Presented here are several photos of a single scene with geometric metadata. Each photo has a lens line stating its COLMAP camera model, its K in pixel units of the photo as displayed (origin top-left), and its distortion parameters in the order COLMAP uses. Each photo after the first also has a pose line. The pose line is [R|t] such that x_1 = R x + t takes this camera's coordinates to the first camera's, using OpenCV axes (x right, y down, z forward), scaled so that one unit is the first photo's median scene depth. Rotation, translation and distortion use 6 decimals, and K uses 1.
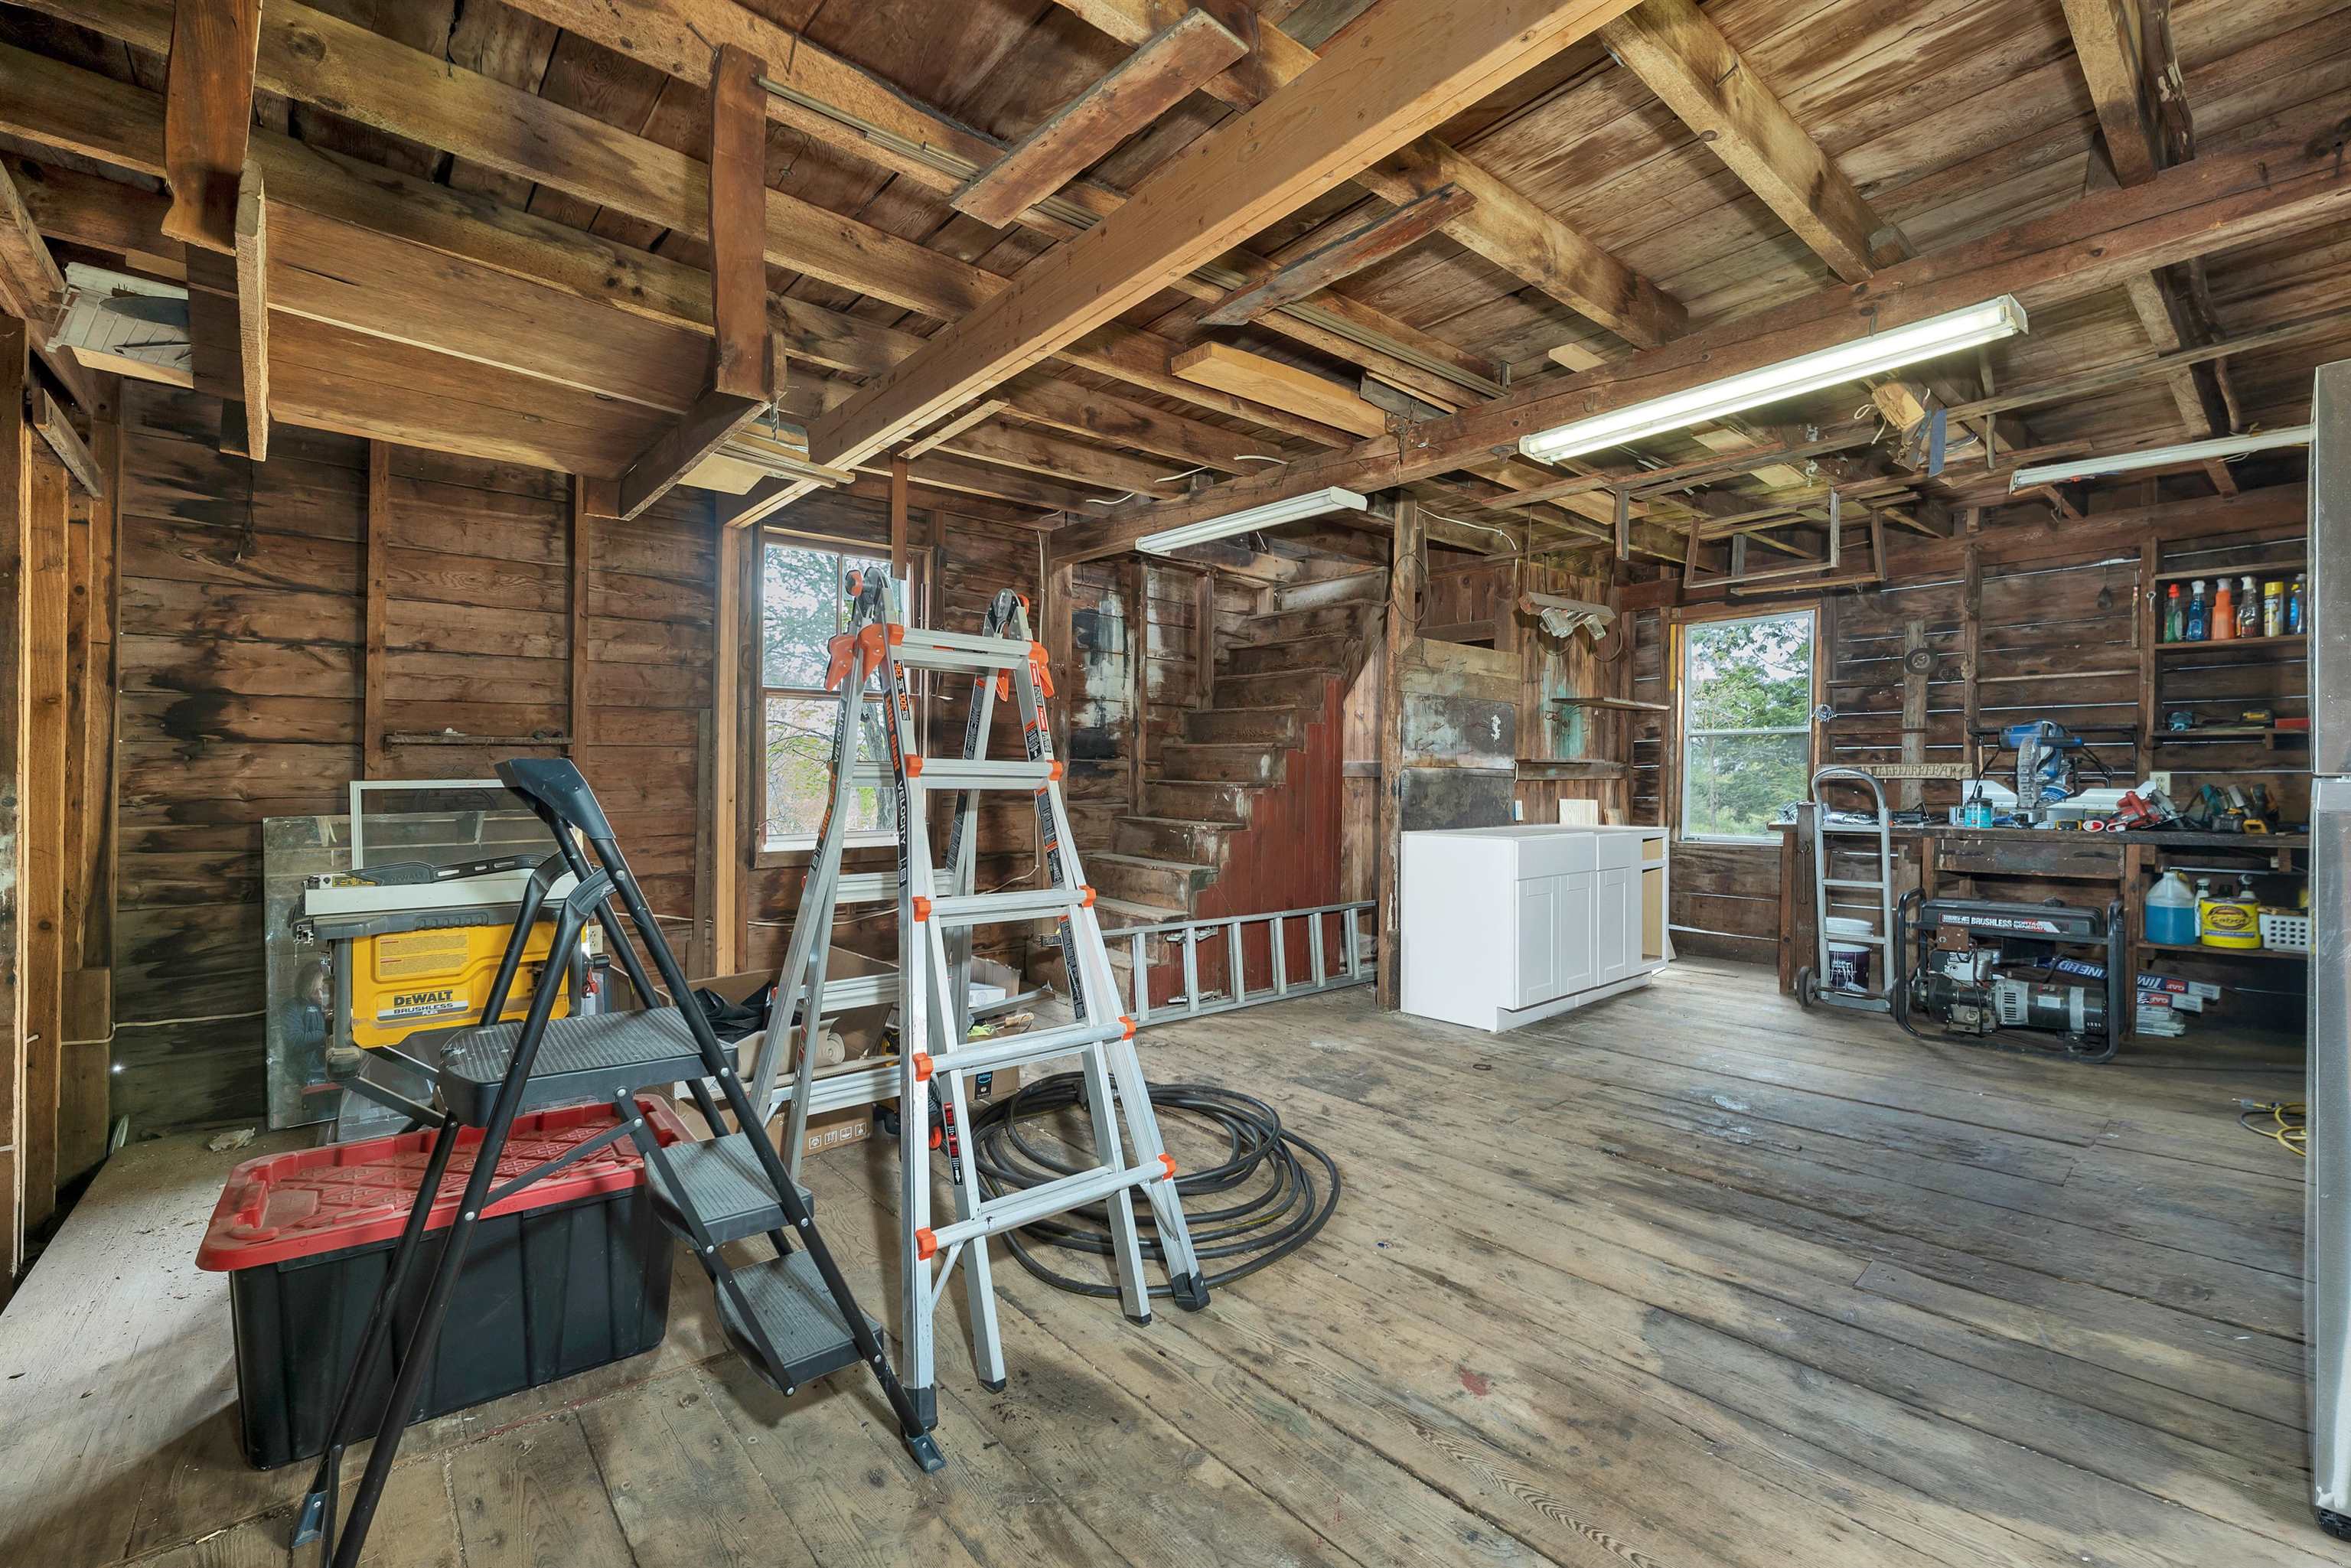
lens RADIAL K [[984.8, 0, 1175.5], [0, 984.8, 784.0], [0, 0, 1]] dist [0.001020, 0.000226]
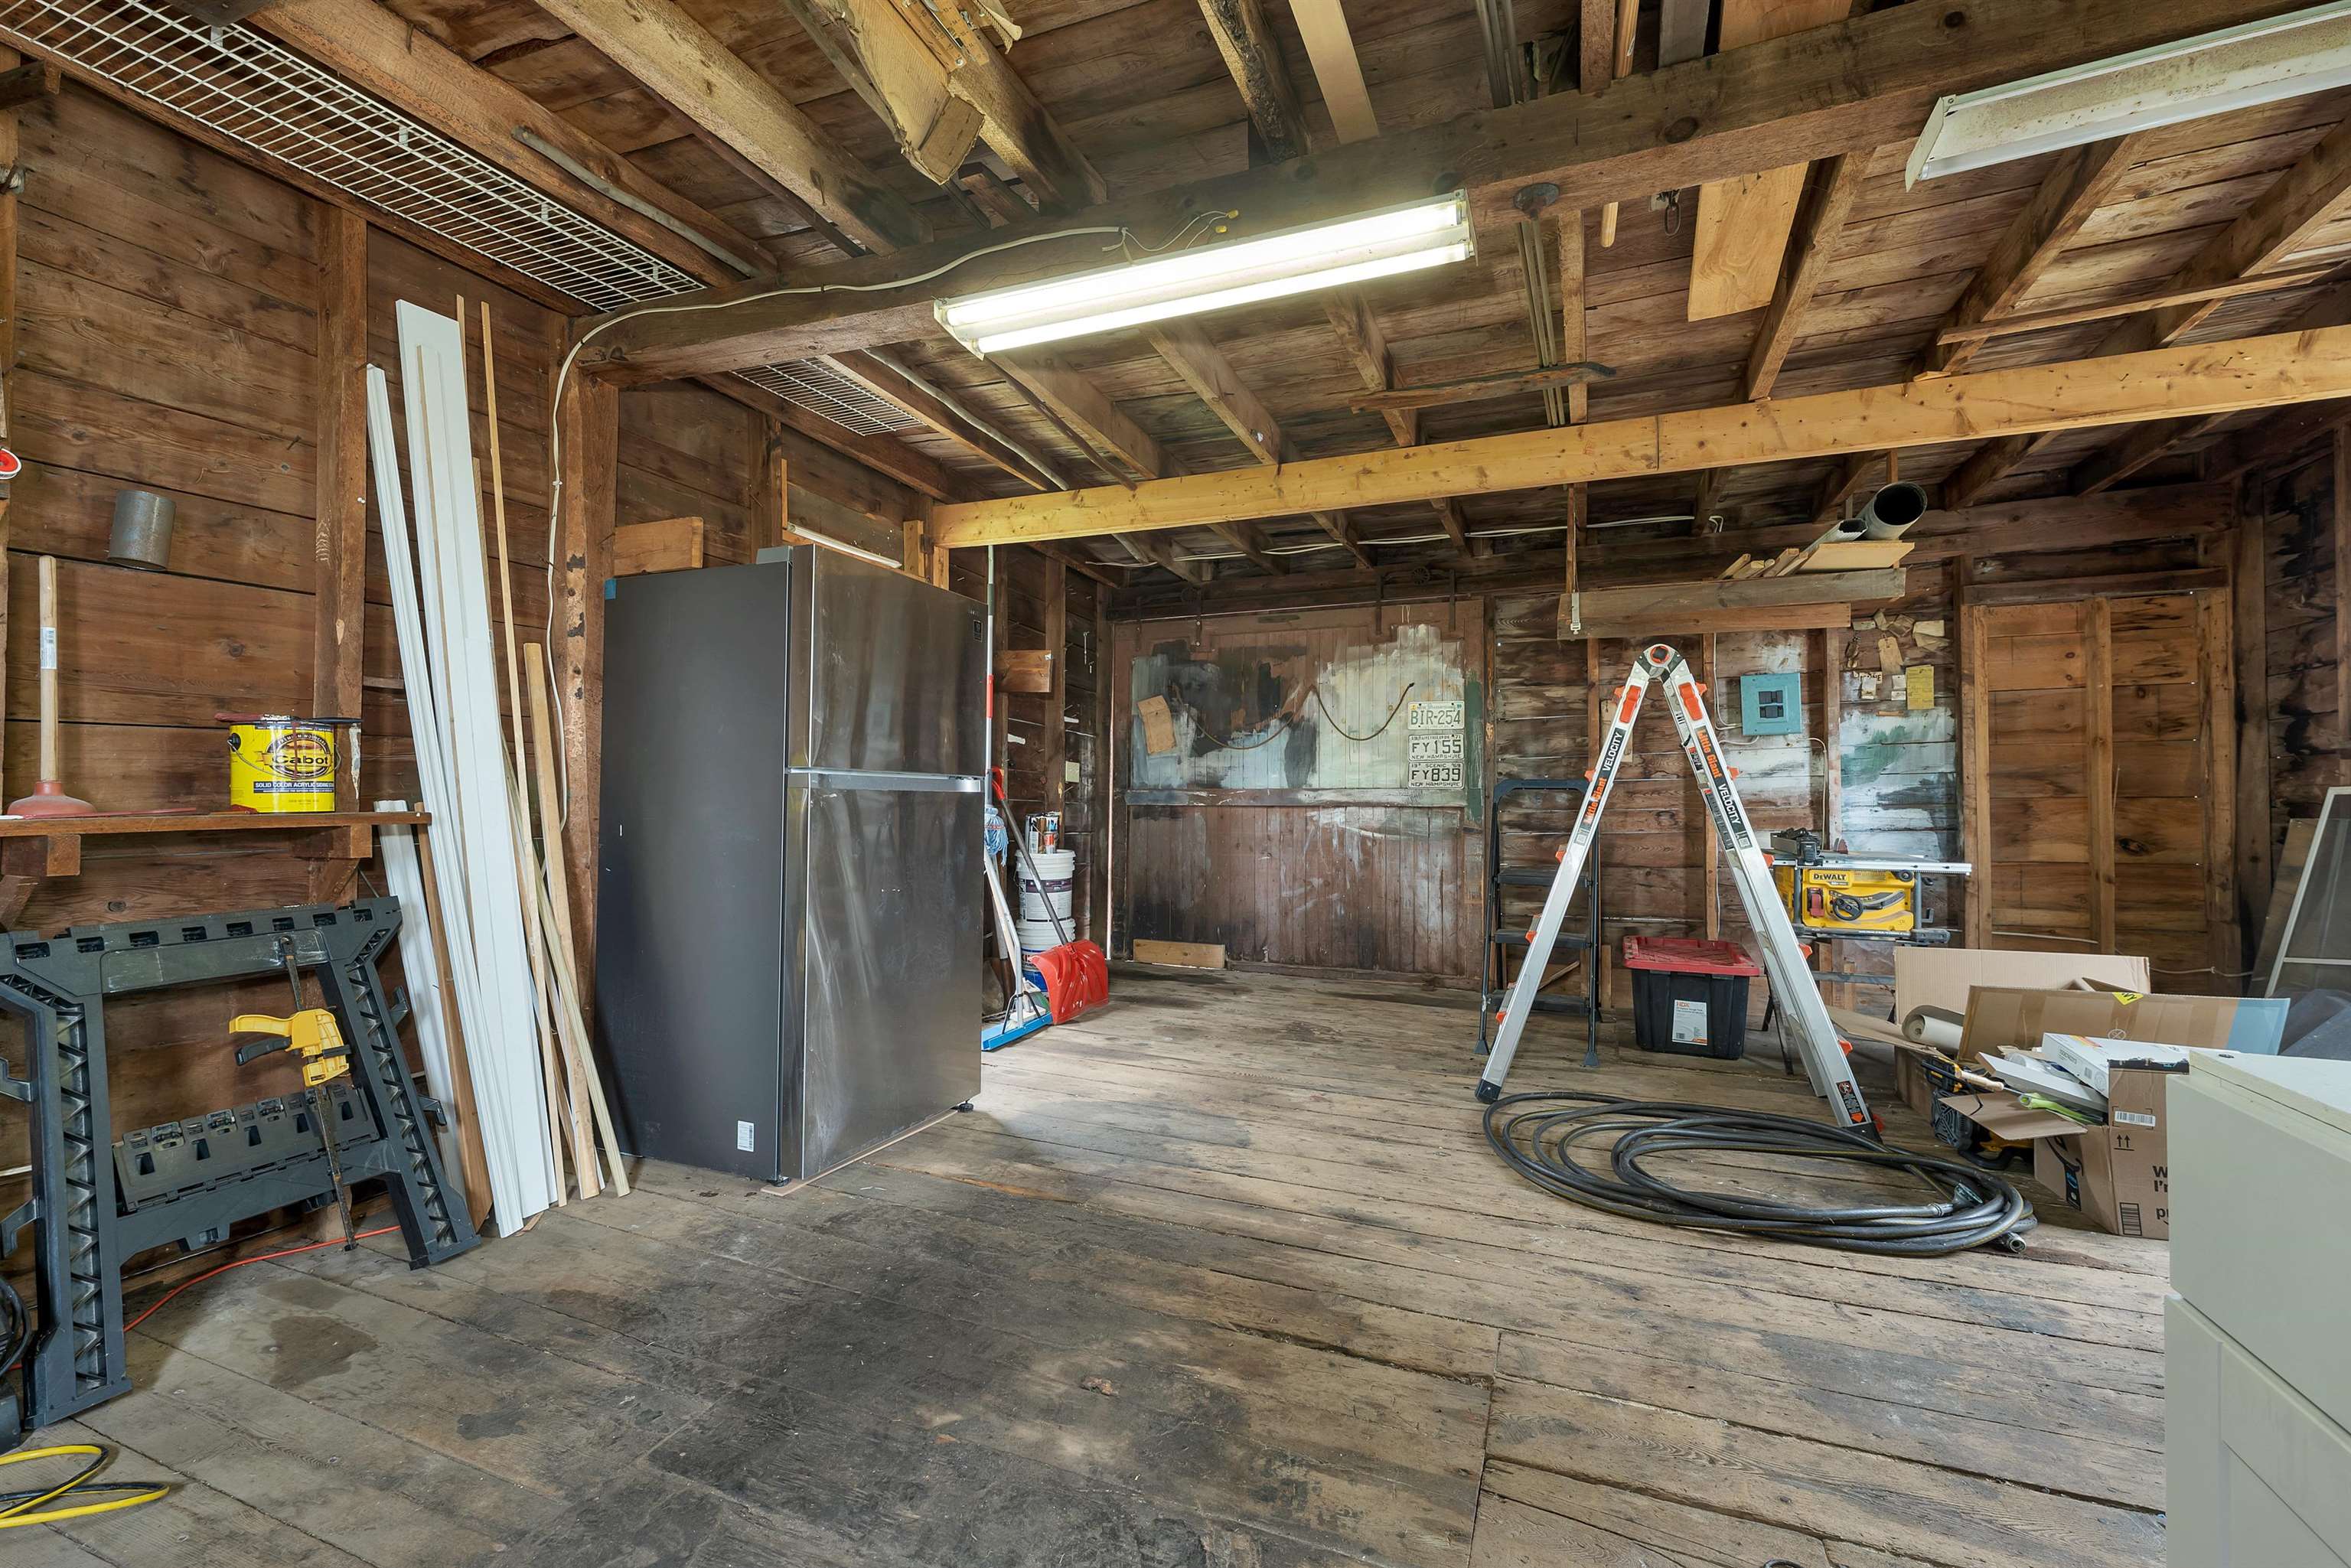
lens RADIAL K [[984.8, 0, 1175.5], [0, 984.8, 784.0], [0, 0, 1]] dist [0.001020, 0.000226]
pose [[-0.892408, -0.008190, -0.451155, 0.899906], [-0.005392, 0.999957, -0.007487, 0.010987], [0.451197, -0.004248, -0.892414, 1.638225]]
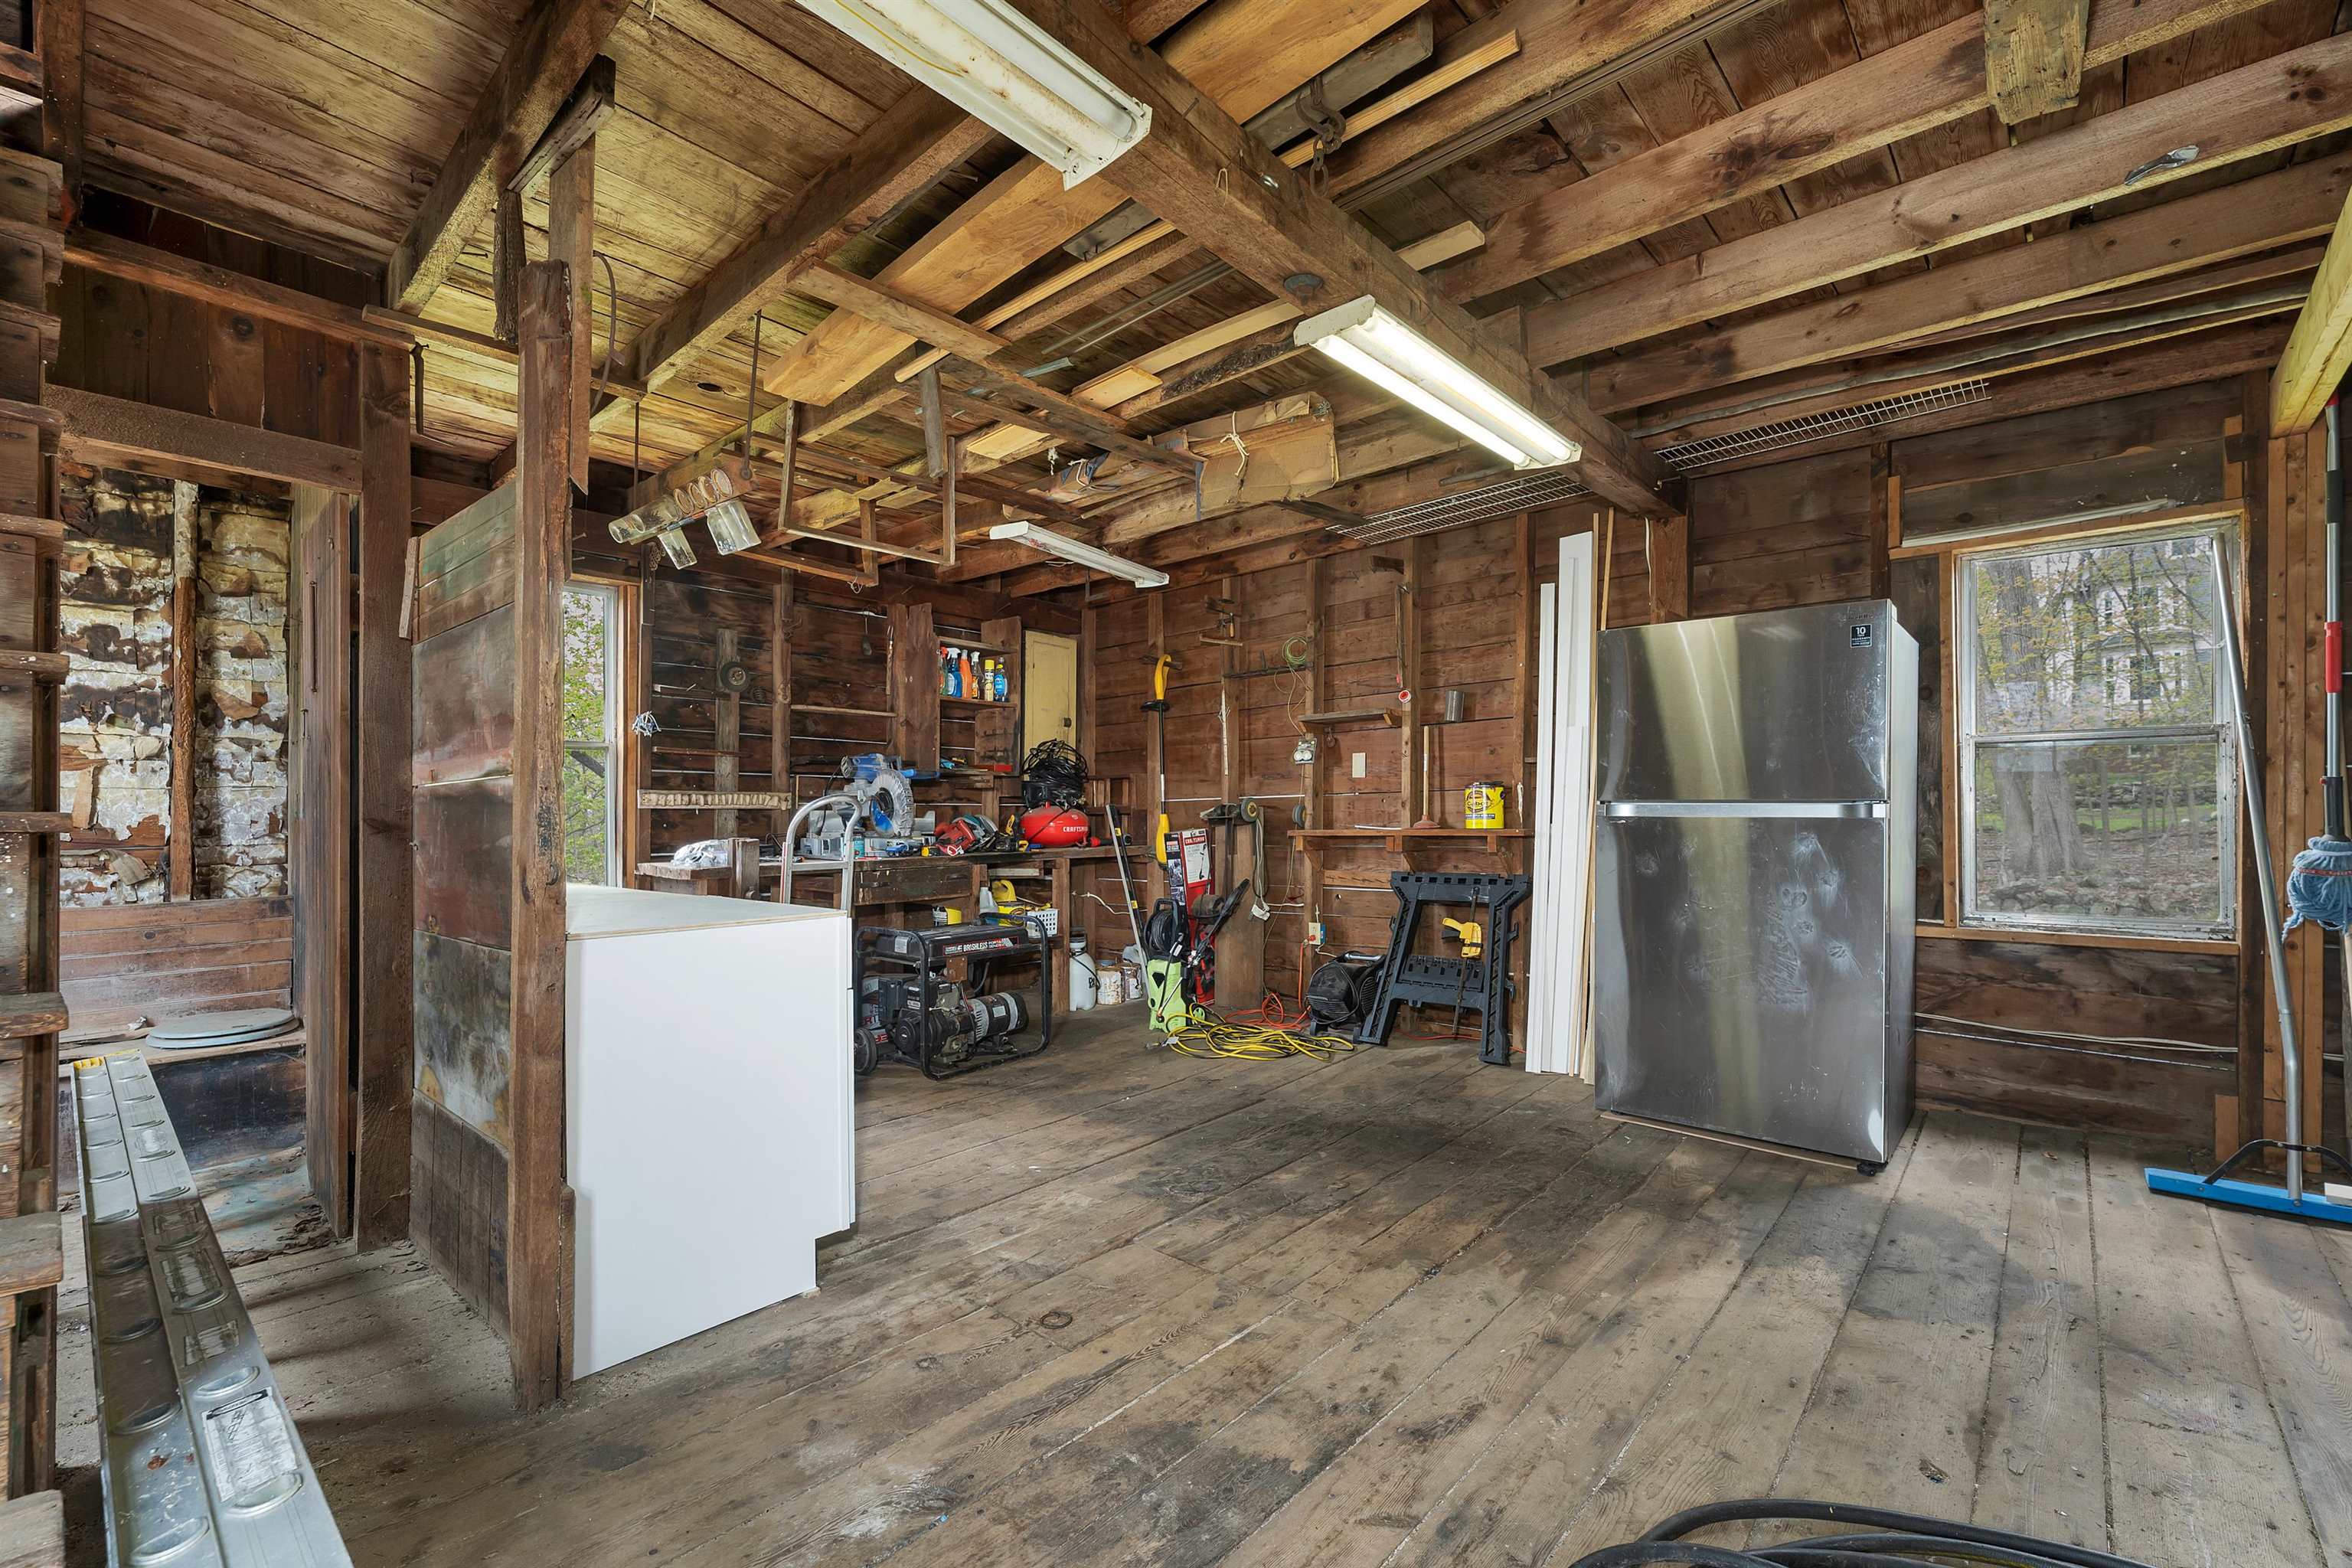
lens RADIAL K [[996.8, 0, 1172.9], [0, 996.8, 824.9], [0, 0, 1]] dist [0.003253, 0.000309]
pose [[-0.123362, -0.012479, 0.992283, -0.343155], [0.008711, 0.999869, 0.013657, -0.001123], [-0.992323, 0.010329, -0.123237, 1.349530]]
